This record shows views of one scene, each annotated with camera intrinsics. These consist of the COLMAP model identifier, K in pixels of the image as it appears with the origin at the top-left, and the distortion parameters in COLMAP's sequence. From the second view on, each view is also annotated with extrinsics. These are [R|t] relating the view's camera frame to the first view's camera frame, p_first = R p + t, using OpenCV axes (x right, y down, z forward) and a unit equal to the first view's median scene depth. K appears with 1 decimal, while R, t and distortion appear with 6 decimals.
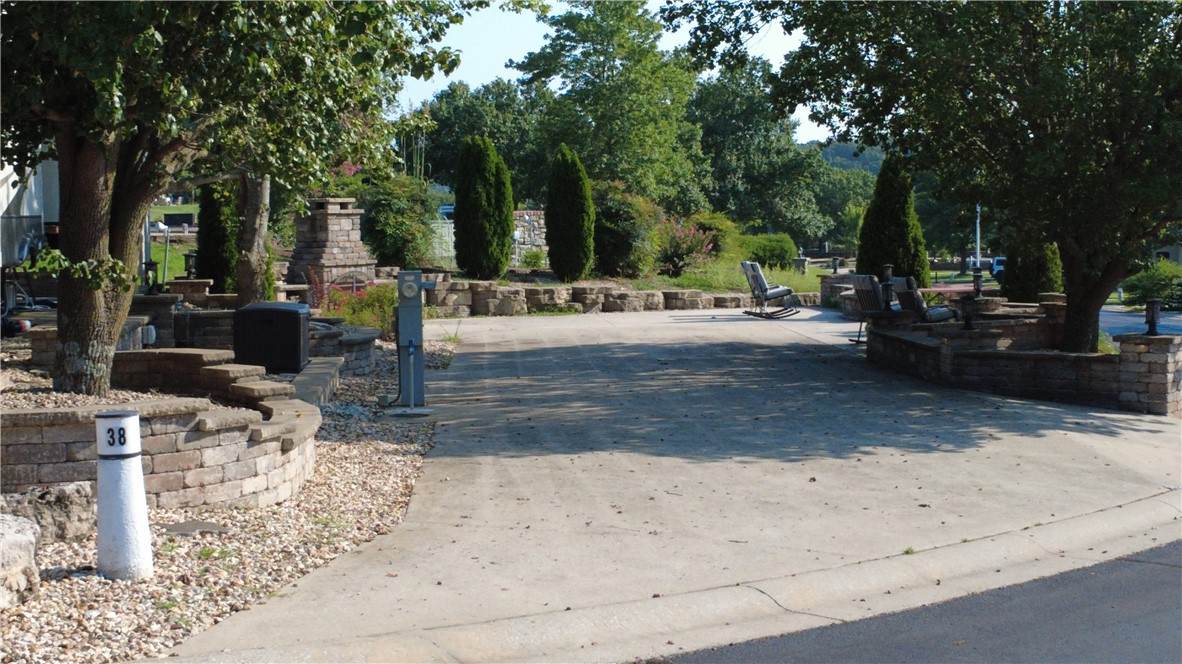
lens RADIAL K [[1783.9, 0, 591.0], [0, 1783.9, 332.0], [0, 0, 1]] dist [-0.020465, 0.128327]
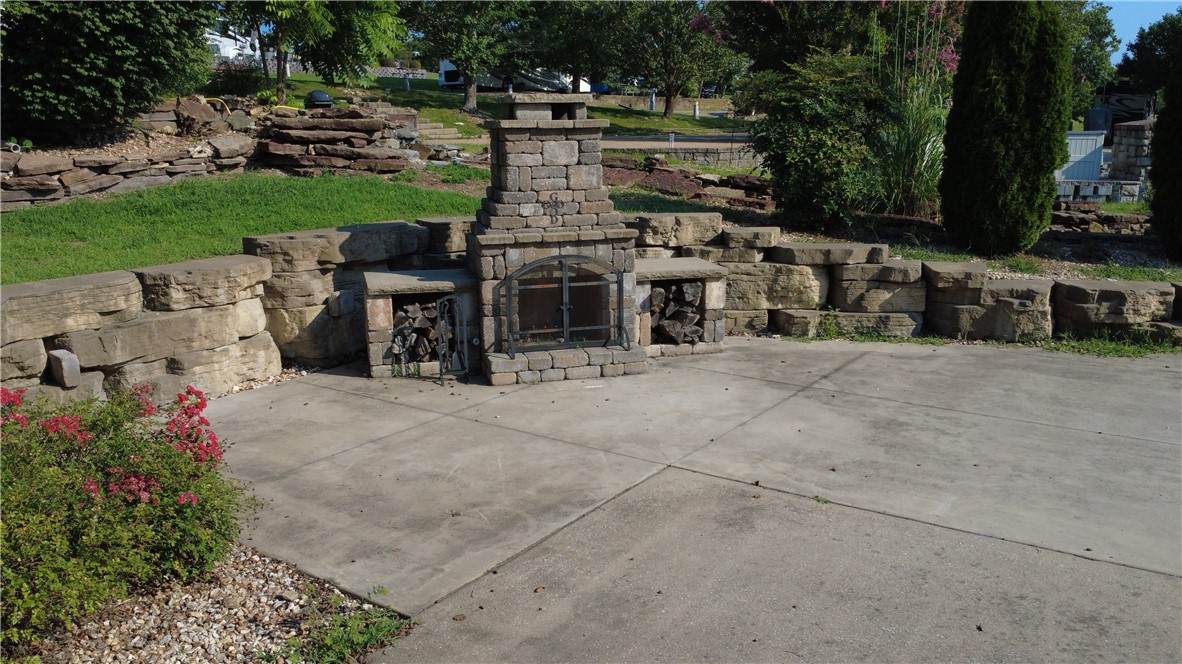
lens RADIAL K [[924.6, 0, 591.0], [0, 924.6, 332.0], [0, 0, 1]] dist [0.005005, -0.006832]
pose [[0.779996, 0.142486, -0.609347, 0.019524], [-0.041584, 0.983383, 0.176718, -0.051799], [0.624401, -0.112500, 0.772960, 0.737179]]
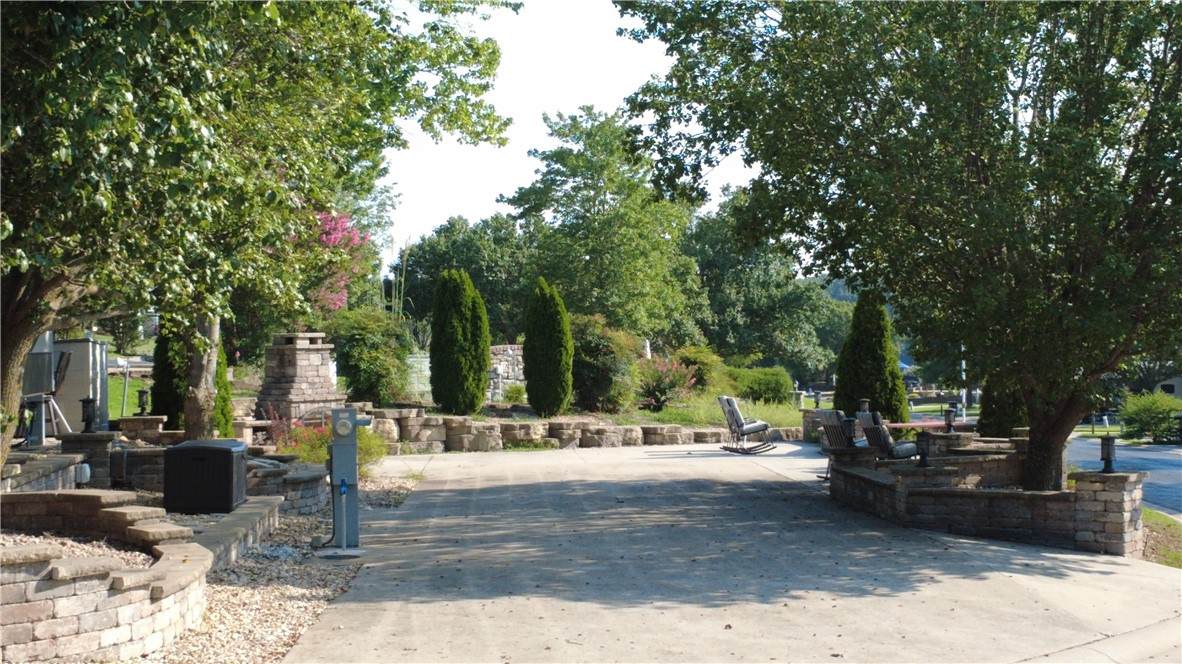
lens RADIAL K [[1783.9, 0, 591.0], [0, 1783.9, 332.0], [0, 0, 1]] dist [-0.020465, 0.128327]
pose [[0.999967, -0.002130, -0.007780, 0.021219], [0.001544, 0.997217, -0.074533, -0.001409], [0.007917, 0.074518, 0.997188, 0.011853]]
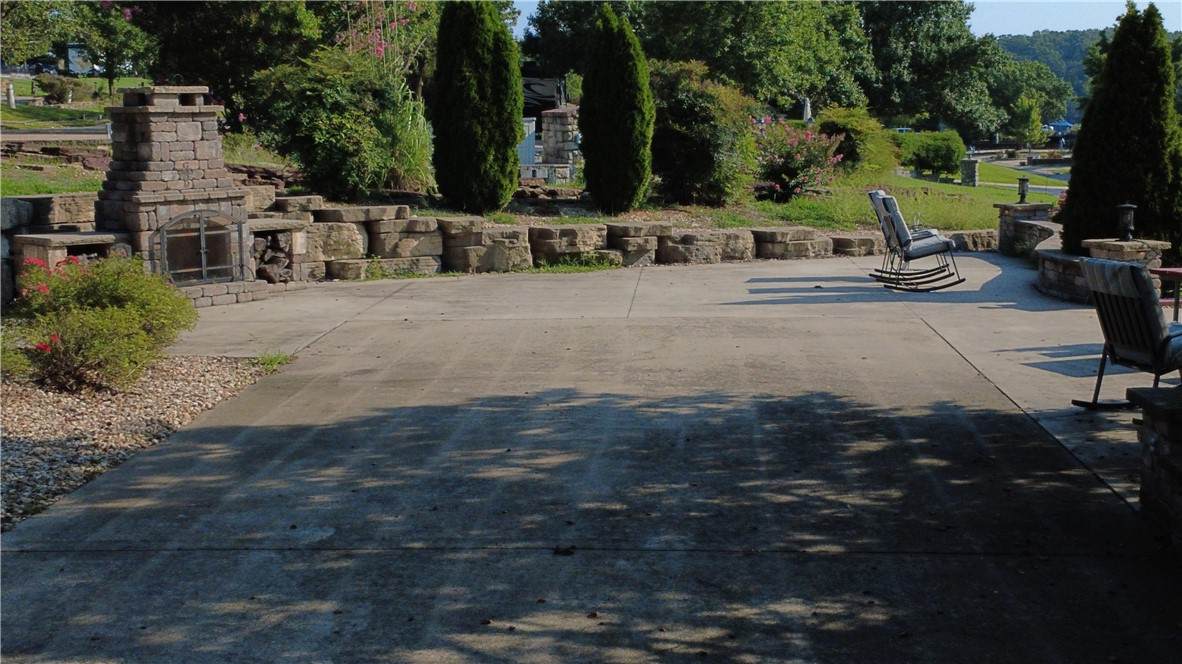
lens RADIAL K [[1546.1, 0, 591.0], [0, 1546.1, 332.0], [0, 0, 1]] dist [-0.005903, 0.049055]
pose [[0.992494, 0.017841, -0.120982, 0.053624], [-0.008137, 0.996743, 0.080237, -0.032569], [0.122019, -0.078650, 0.989407, 0.453565]]
